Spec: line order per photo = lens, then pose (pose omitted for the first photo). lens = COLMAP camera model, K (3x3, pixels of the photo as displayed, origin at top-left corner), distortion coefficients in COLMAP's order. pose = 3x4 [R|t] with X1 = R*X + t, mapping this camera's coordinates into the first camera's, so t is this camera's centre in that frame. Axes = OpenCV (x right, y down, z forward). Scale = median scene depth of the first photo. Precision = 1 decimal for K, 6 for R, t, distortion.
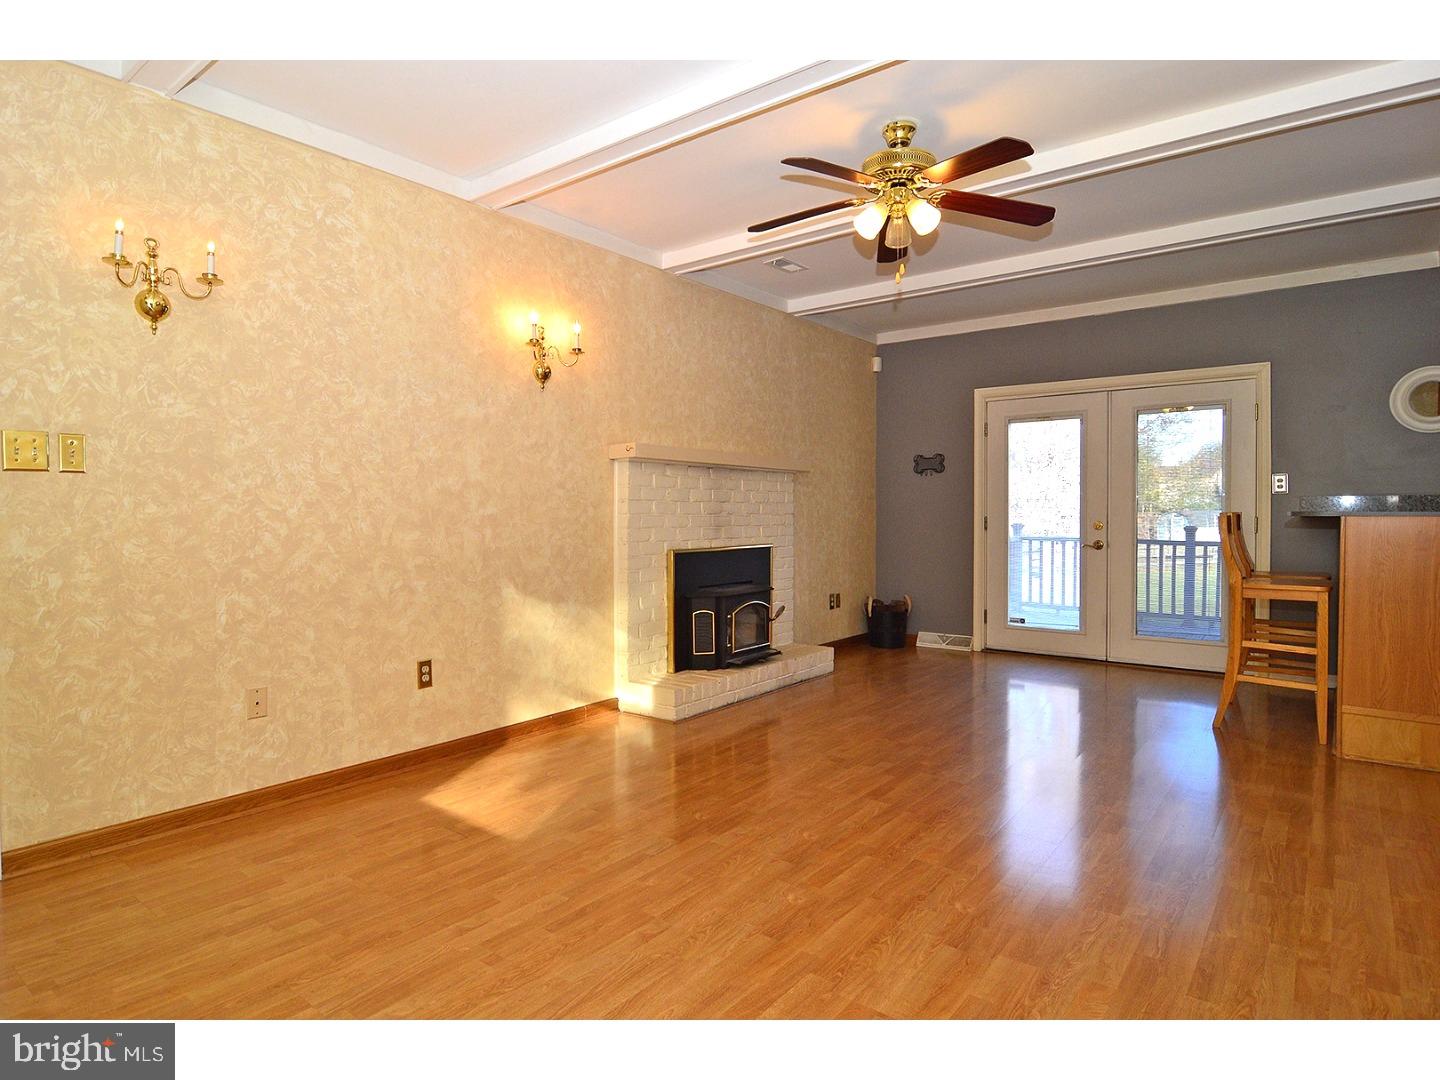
lens RADIAL K [[799.4, 0, 708.2], [0, 799.4, 539.7], [0, 0, 1]] dist [-0.004910, -0.002615]
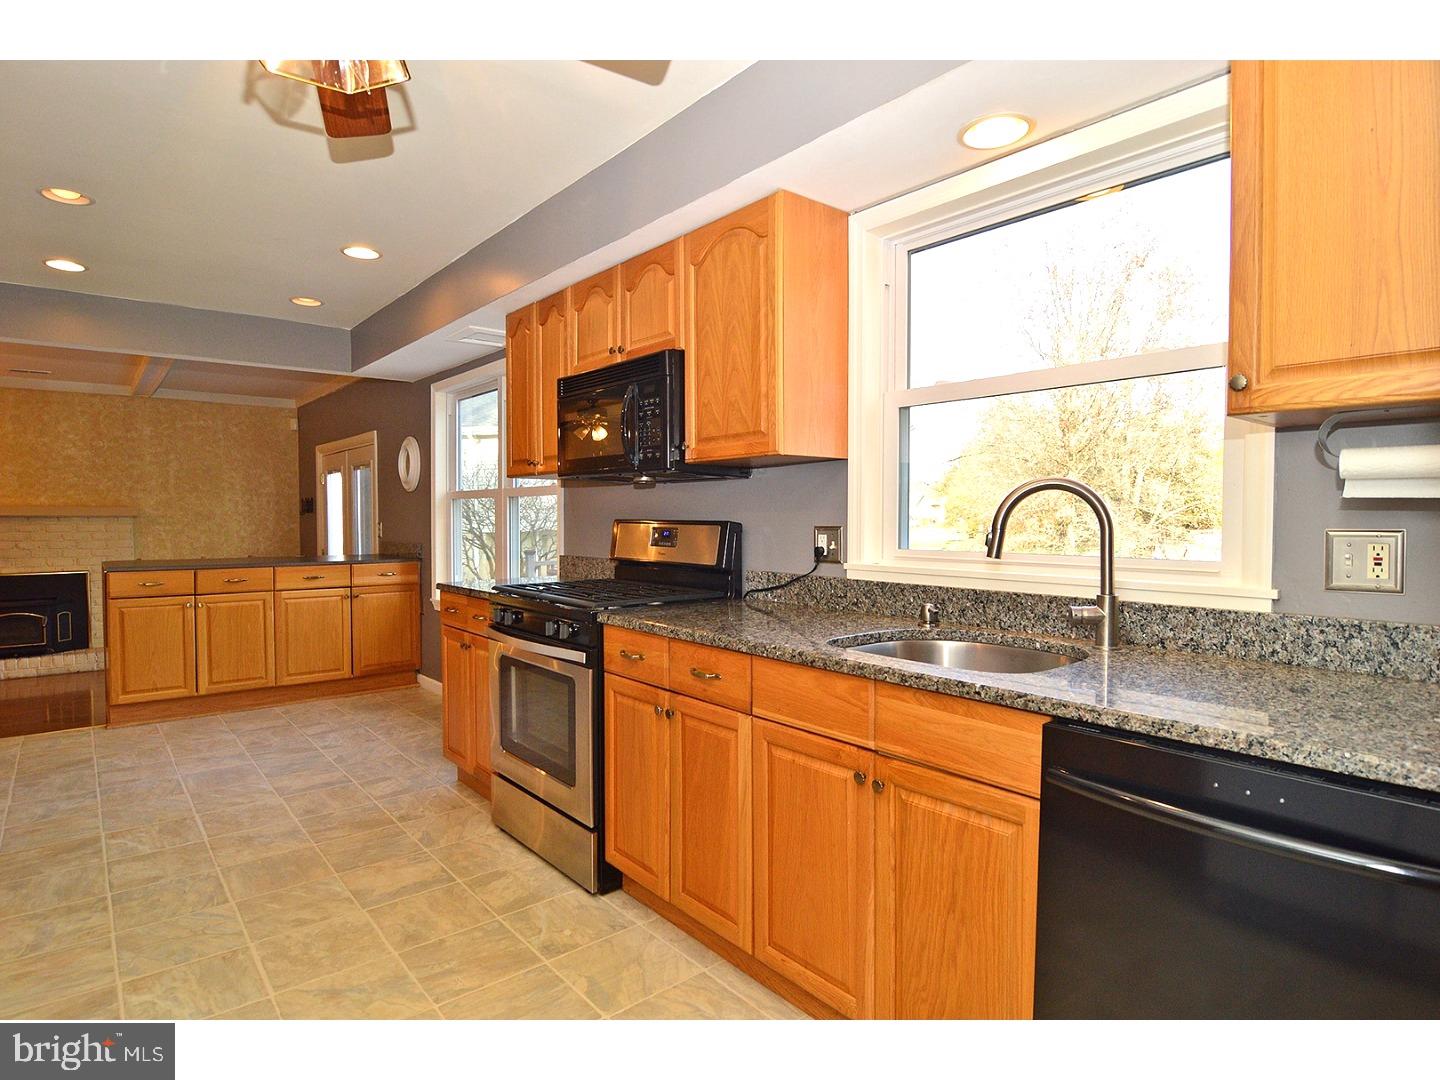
lens RADIAL K [[799.4, 0, 708.2], [0, 799.4, 539.7], [0, 0, 1]] dist [-0.004910, -0.002615]
pose [[0.975438, 0.013154, -0.219883, 1.379882], [-0.013652, 0.999907, -0.000748, -0.059085], [0.219853, 0.003732, 0.975526, -0.083751]]
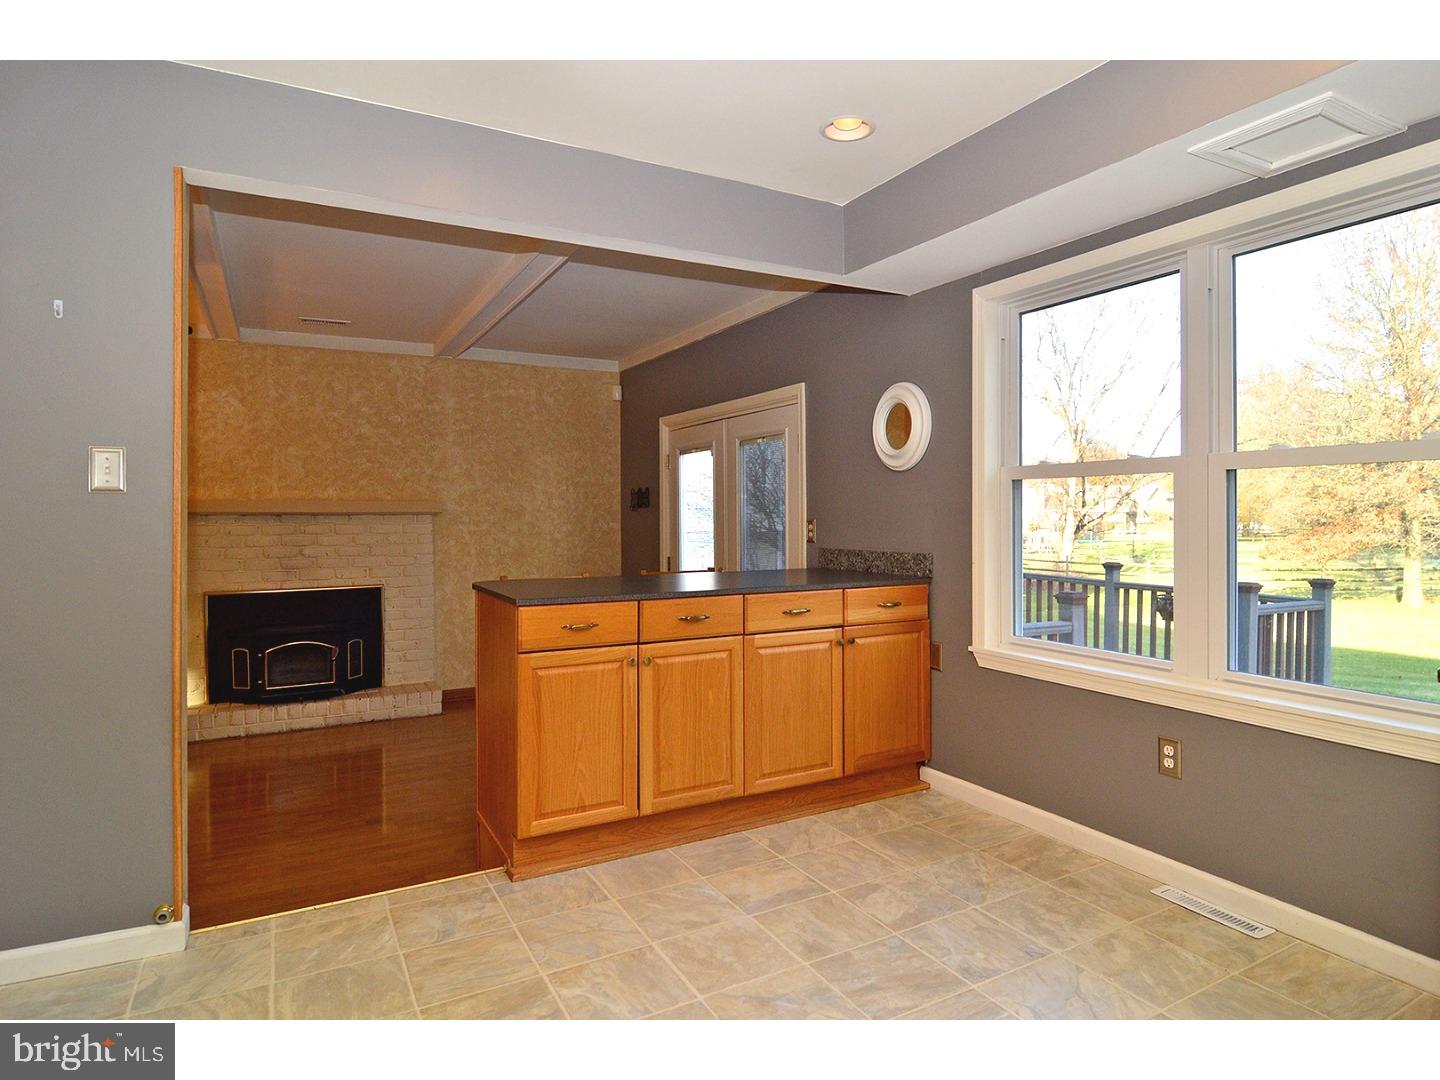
lens RADIAL K [[849.6, 0, 763.5], [0, 849.6, 510.6], [0, 0, 1]] dist [-0.002701, -0.000842]
pose [[0.929582, 0.001394, -0.368612, 0.925845], [-0.014142, 0.999391, -0.031885, -0.060752], [0.368343, 0.034852, 0.929036, 0.158448]]
